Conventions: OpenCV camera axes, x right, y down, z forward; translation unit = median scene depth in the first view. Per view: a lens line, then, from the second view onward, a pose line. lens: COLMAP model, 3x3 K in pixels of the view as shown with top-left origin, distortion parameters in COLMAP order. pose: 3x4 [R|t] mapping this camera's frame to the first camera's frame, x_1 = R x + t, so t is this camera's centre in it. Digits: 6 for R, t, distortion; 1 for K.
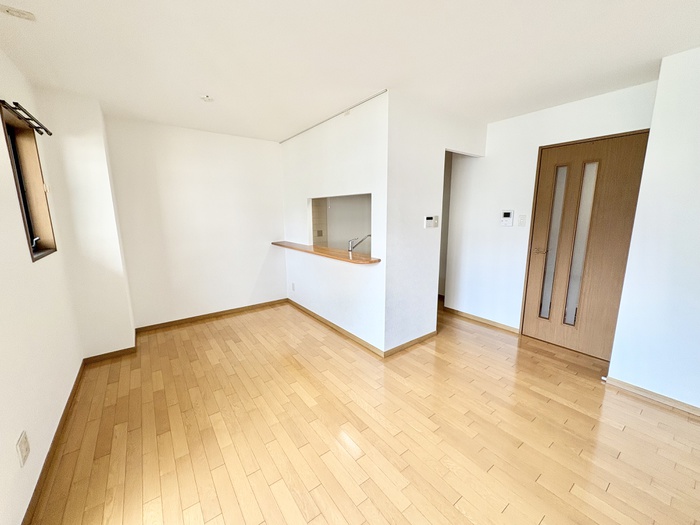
lens RADIAL K [[279.3, 0, 350.0], [0, 279.3, 262.5], [0, 0, 1]] dist [-0.000462, 0.000097]
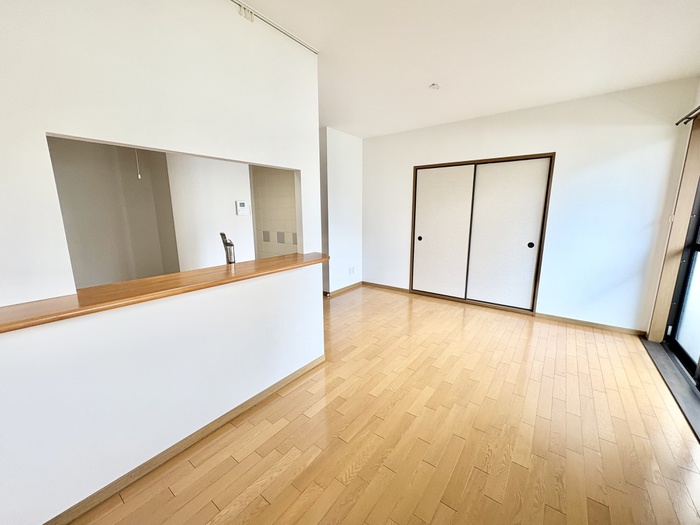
lens RADIAL K [[278.9, 0, 352.7], [0, 278.9, 259.7], [0, 0, 1]] dist [-0.001554, -0.000133]
pose [[-0.279142, -0.166977, 0.945621, -0.789516], [0.174981, 0.959432, 0.221069, -0.169588], [-0.944172, 0.227175, -0.238600, 1.202820]]
